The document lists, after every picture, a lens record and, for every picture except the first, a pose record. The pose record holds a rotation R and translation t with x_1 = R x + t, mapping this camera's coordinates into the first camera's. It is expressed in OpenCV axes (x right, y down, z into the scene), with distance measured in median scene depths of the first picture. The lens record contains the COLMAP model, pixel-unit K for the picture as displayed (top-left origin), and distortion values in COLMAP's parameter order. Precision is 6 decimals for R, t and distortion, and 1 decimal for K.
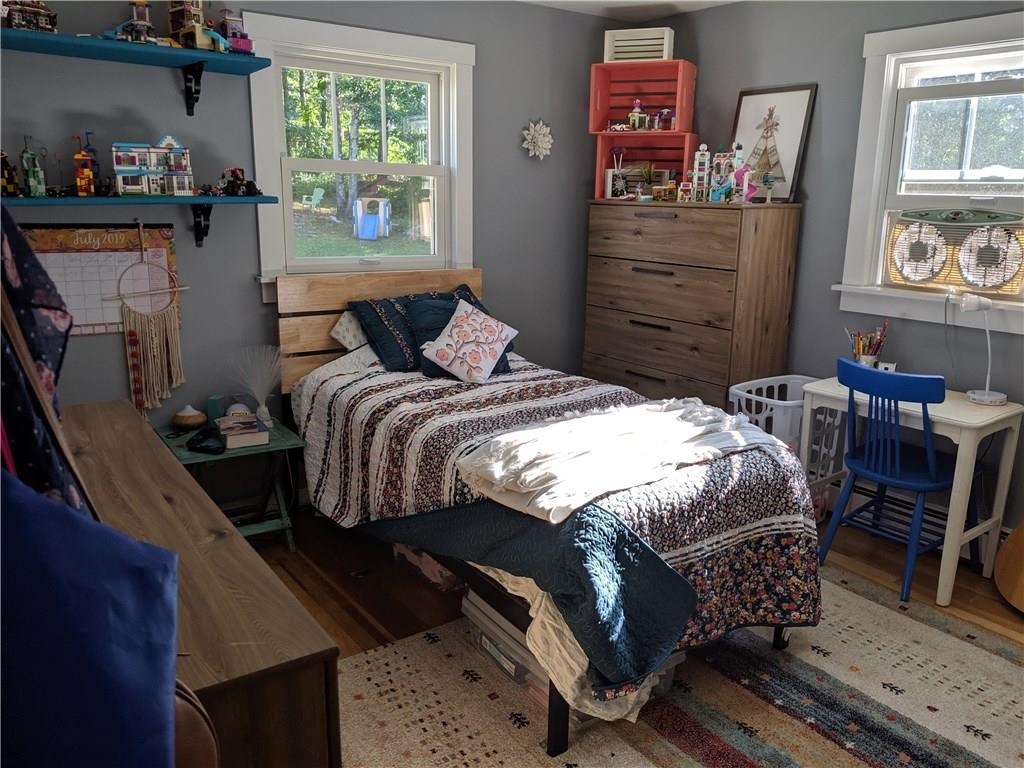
lens RADIAL K [[814.5, 0, 511.9], [0, 814.5, 386.7], [0, 0, 1]] dist [0.021991, -0.038788]
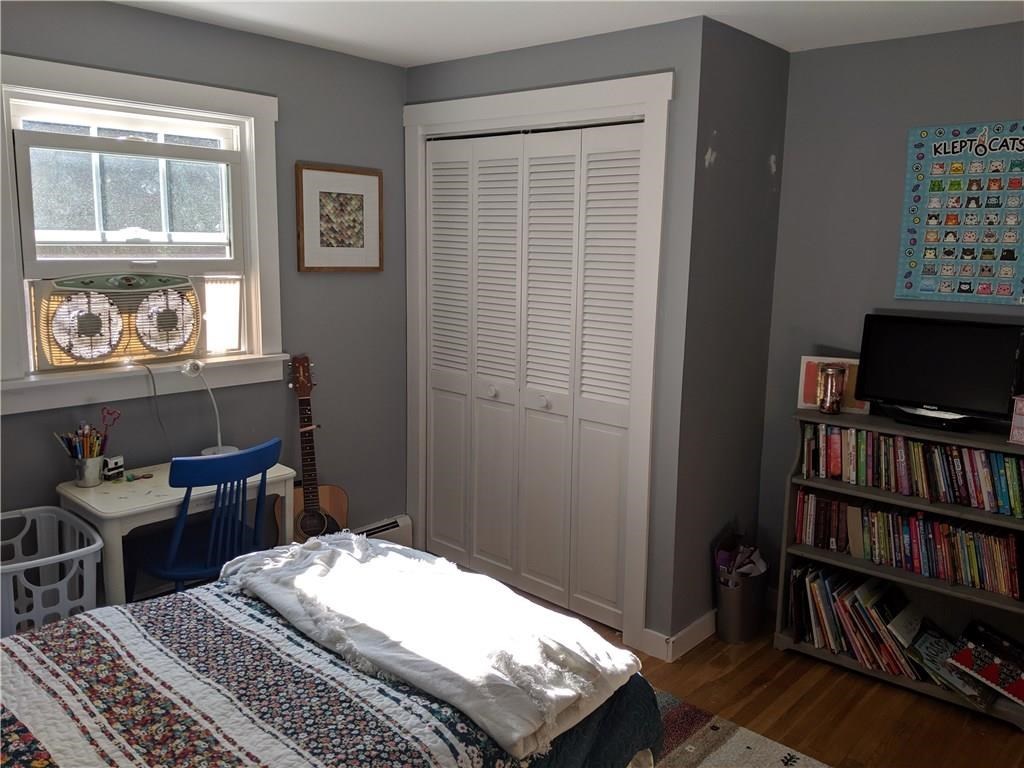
lens RADIAL K [[814.5, 0, 510.0], [0, 814.5, 375.4], [0, 0, 1]] dist [0.021991, -0.038788]
pose [[-0.175907, -0.176091, 0.968529, -0.434708], [0.216082, 0.952969, 0.212507, -0.209318], [-0.960399, 0.246663, -0.129584, 0.726679]]
